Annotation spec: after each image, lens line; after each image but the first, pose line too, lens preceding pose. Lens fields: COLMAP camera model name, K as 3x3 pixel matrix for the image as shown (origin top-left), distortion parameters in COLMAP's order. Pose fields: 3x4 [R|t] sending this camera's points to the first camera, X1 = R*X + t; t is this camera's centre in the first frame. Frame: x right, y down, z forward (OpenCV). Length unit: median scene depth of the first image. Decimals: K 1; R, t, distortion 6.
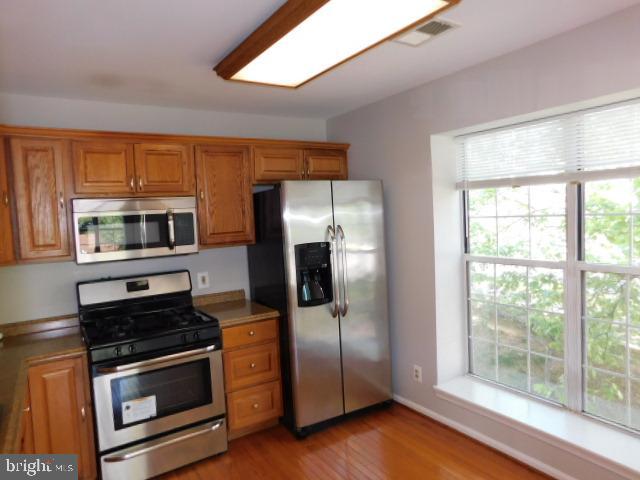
lens RADIAL K [[429.4, 0, 320.0], [0, 429.4, 240.0], [0, 0, 1]] dist [-0.030346, 0.002903]
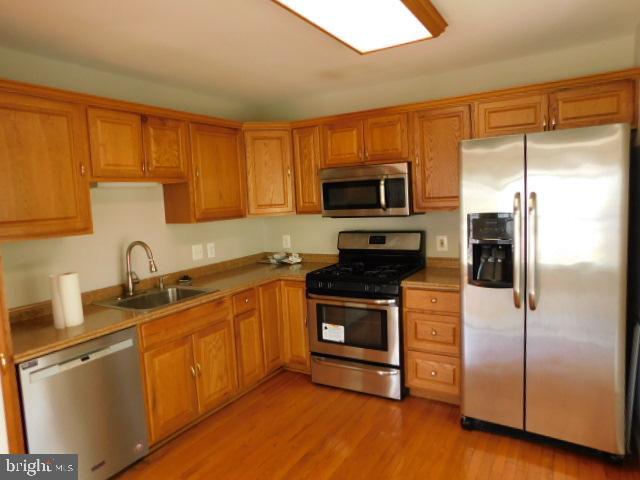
lens RADIAL K [[429.4, 0, 320.0], [0, 429.4, 240.0], [0, 0, 1]] dist [-0.030346, 0.002903]
pose [[0.444538, 0.117734, -0.887989, 0.575888], [-0.034119, 0.992831, 0.114554, -0.024560], [0.895110, -0.020626, 0.445368, 0.327692]]
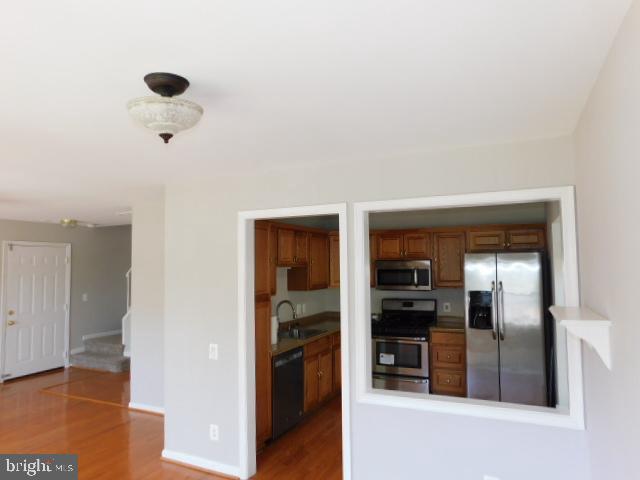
lens RADIAL K [[448.7, 0, 320.0], [0, 448.7, 240.0], [0, 0, 1]] dist [-0.035342, 0.069757]
pose [[0.536508, 0.000386, -0.843895, 1.112722], [-0.073419, 0.996229, -0.046221, -0.063921], [0.840695, 0.086756, 0.534514, -0.473476]]
